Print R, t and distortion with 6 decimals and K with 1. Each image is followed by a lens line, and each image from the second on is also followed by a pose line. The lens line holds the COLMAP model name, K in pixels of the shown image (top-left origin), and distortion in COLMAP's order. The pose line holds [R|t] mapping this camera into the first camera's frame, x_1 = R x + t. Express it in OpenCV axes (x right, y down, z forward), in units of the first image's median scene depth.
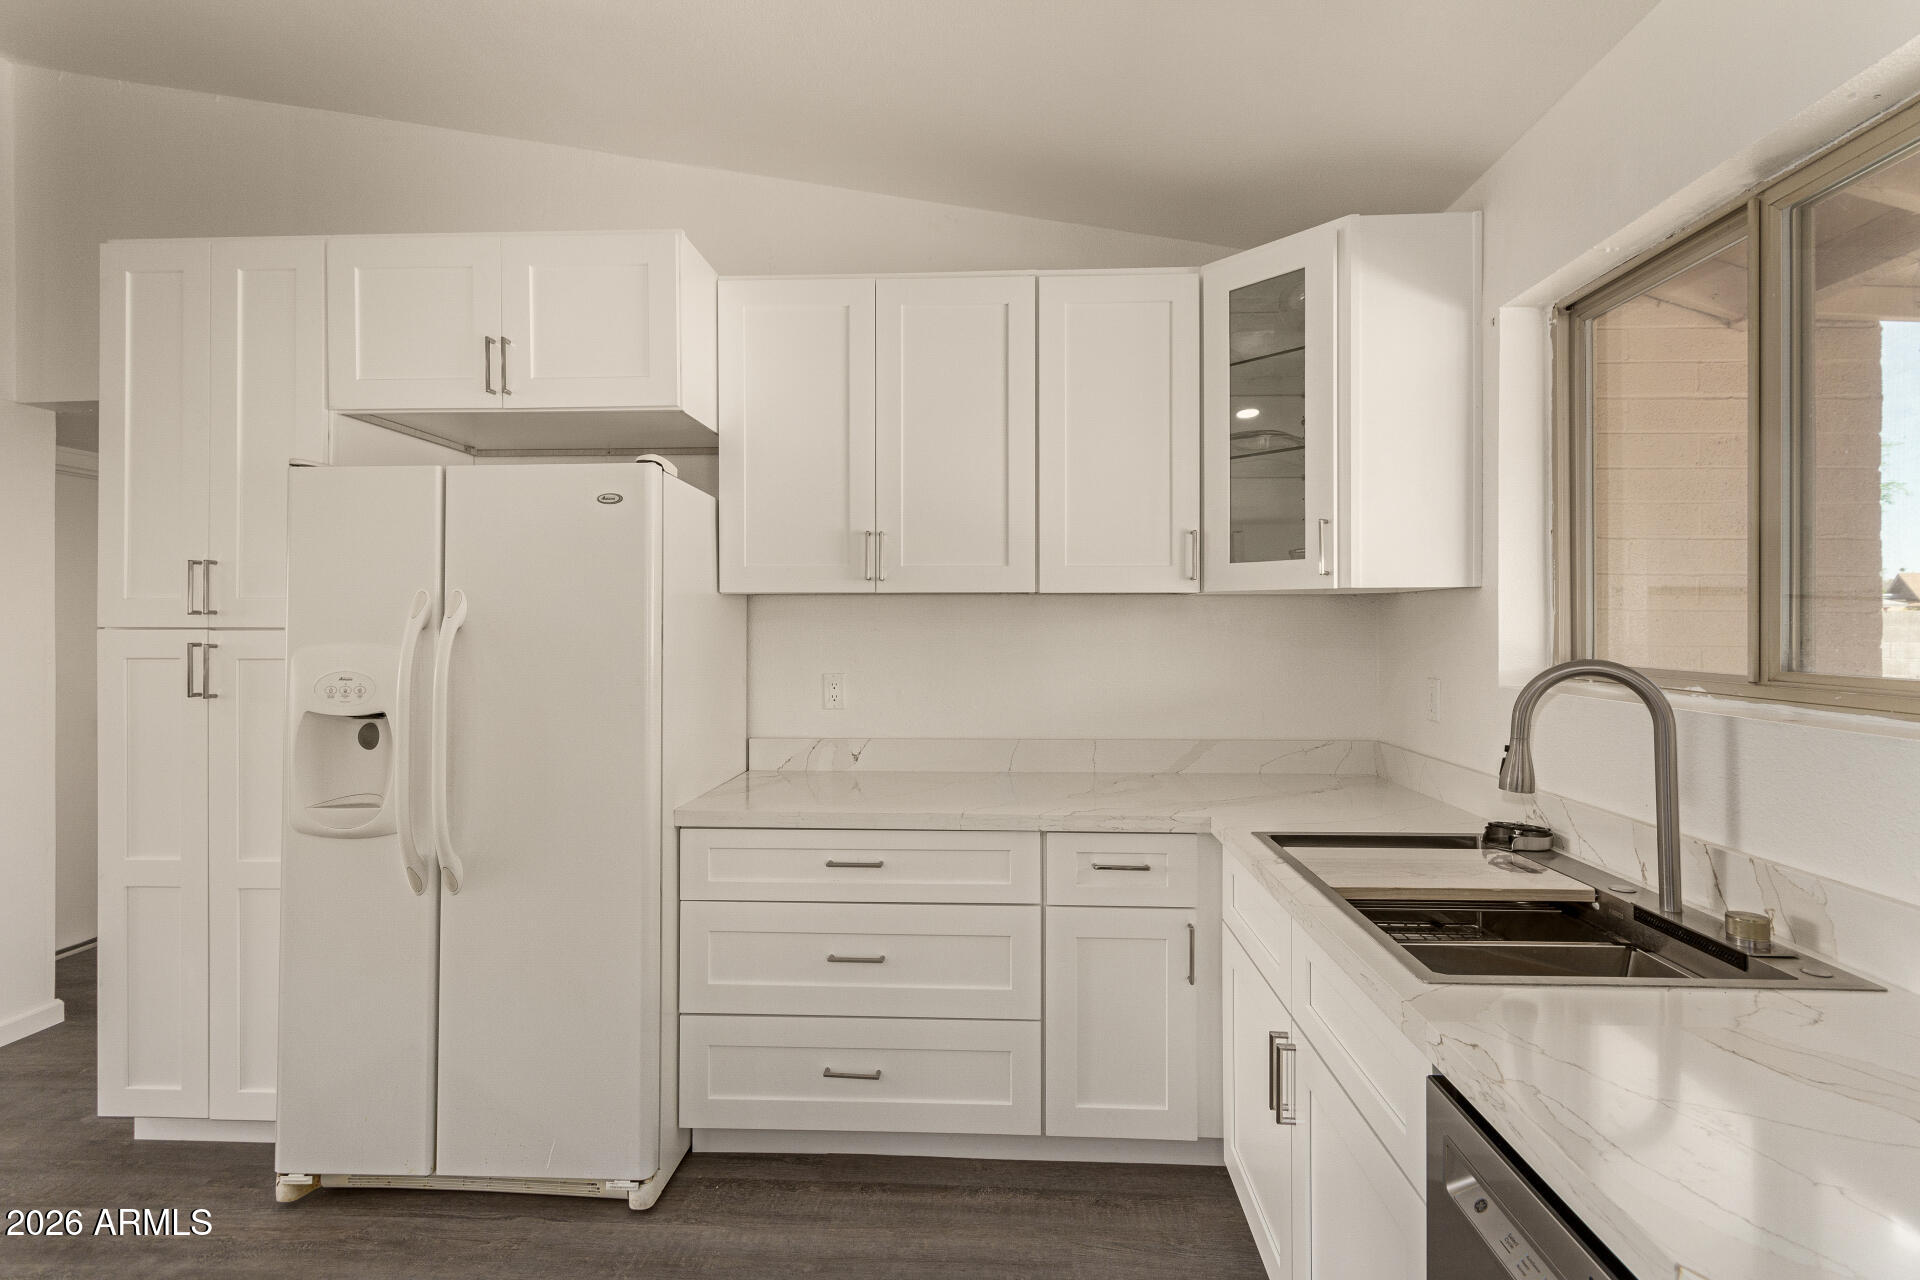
lens RADIAL K [[889.3, 0, 966.5], [0, 889.3, 627.6], [0, 0, 1]] dist [0.007152, -0.000503]
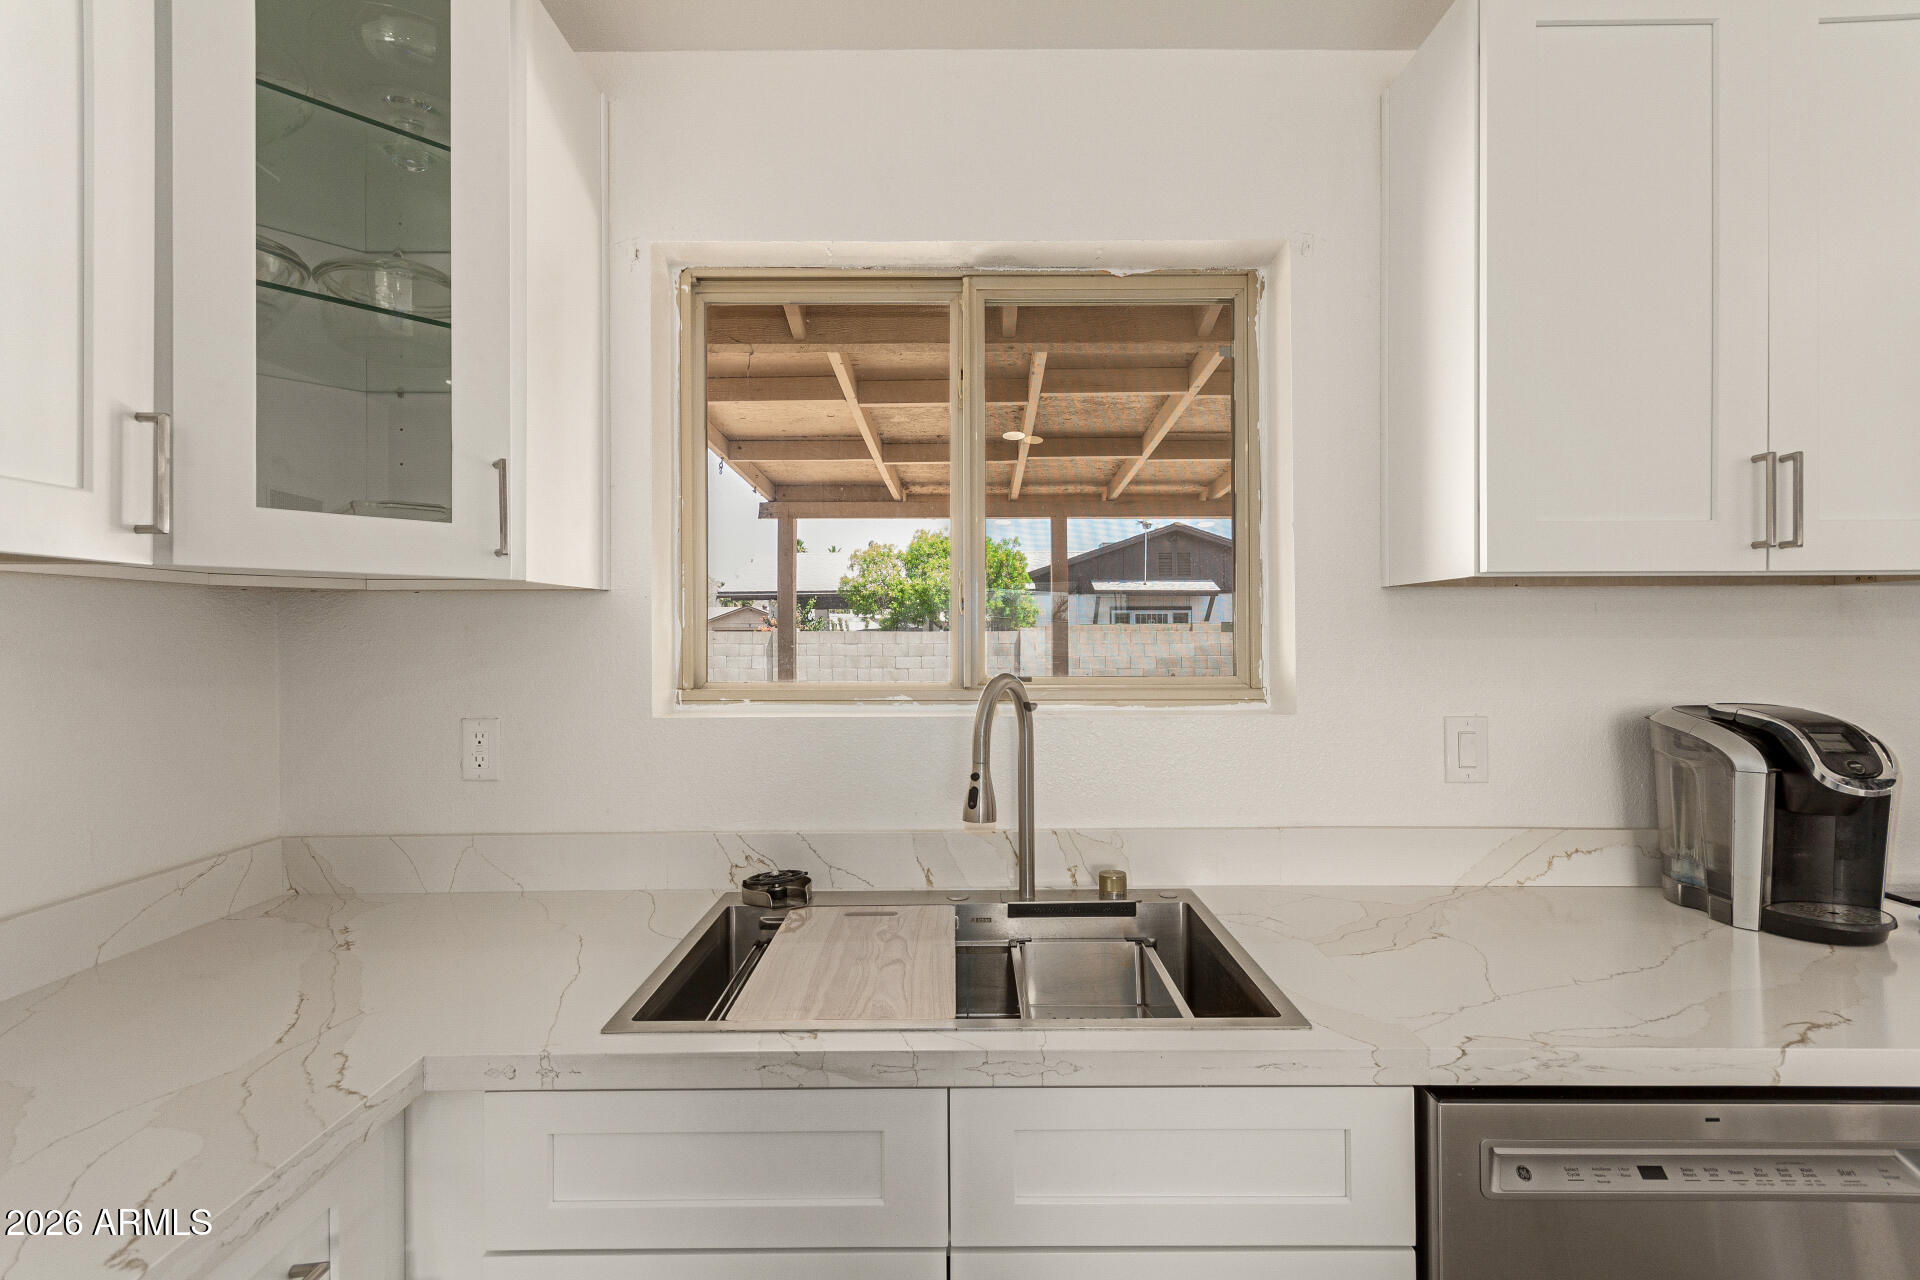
lens RADIAL K [[889.3, 0, 956.7], [0, 889.3, 639.0], [0, 0, 1]] dist [0.007152, -0.000503]
pose [[-0.045980, -0.001826, 0.998941, -0.195455], [0.006885, 0.999974, 0.002145, -0.003458], [-0.998919, 0.006977, -0.045966, 0.713592]]
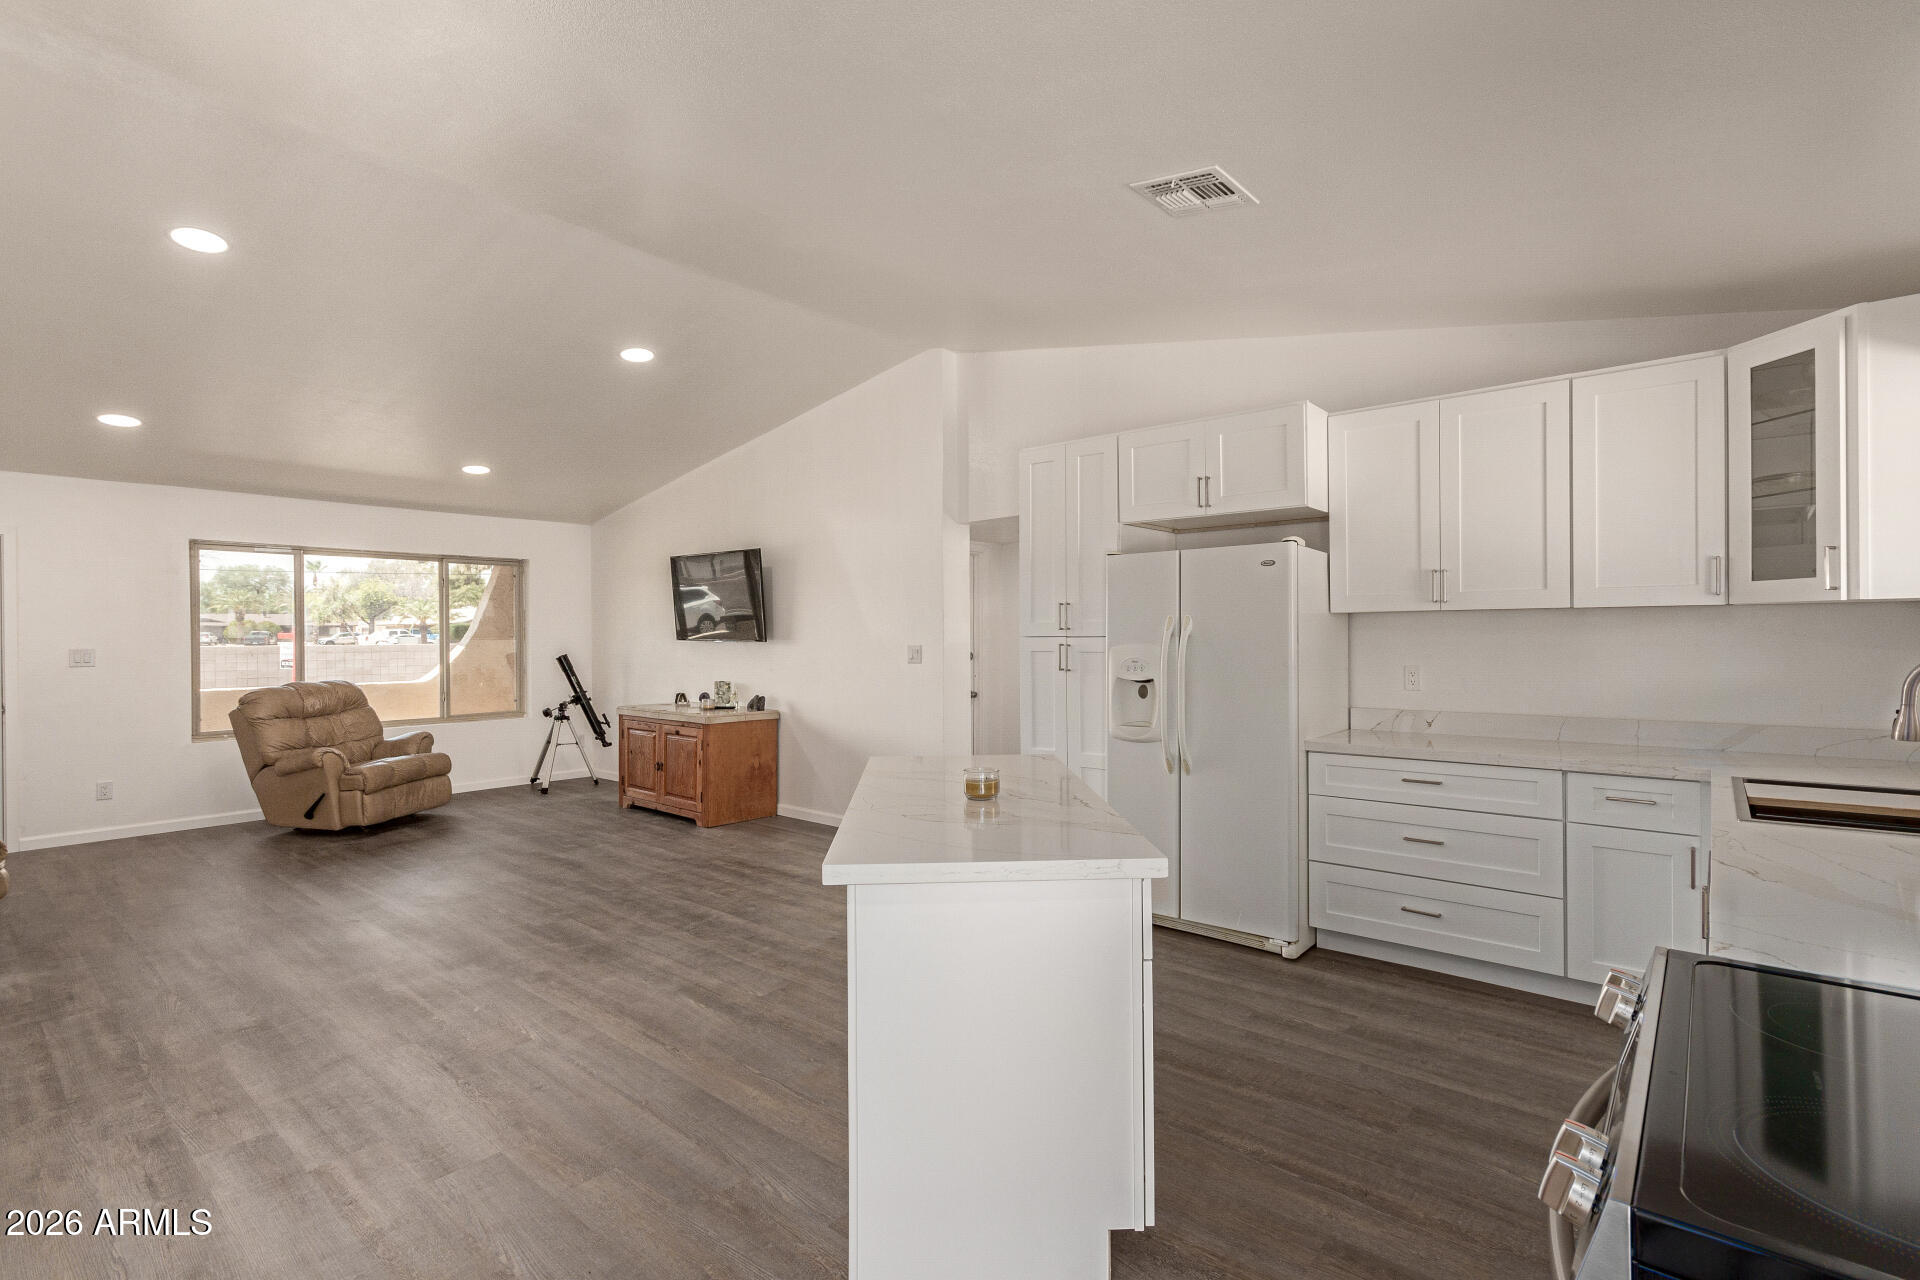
lens RADIAL K [[889.3, 0, 960.8], [0, 889.3, 638.5], [0, 0, 1]] dist [0.007152, -0.000503]
pose [[0.796530, -0.004415, -0.604582, 0.181210], [0.004813, 0.999988, -0.000962, 0.005926], [0.604579, -0.002143, 0.796542, -0.765937]]
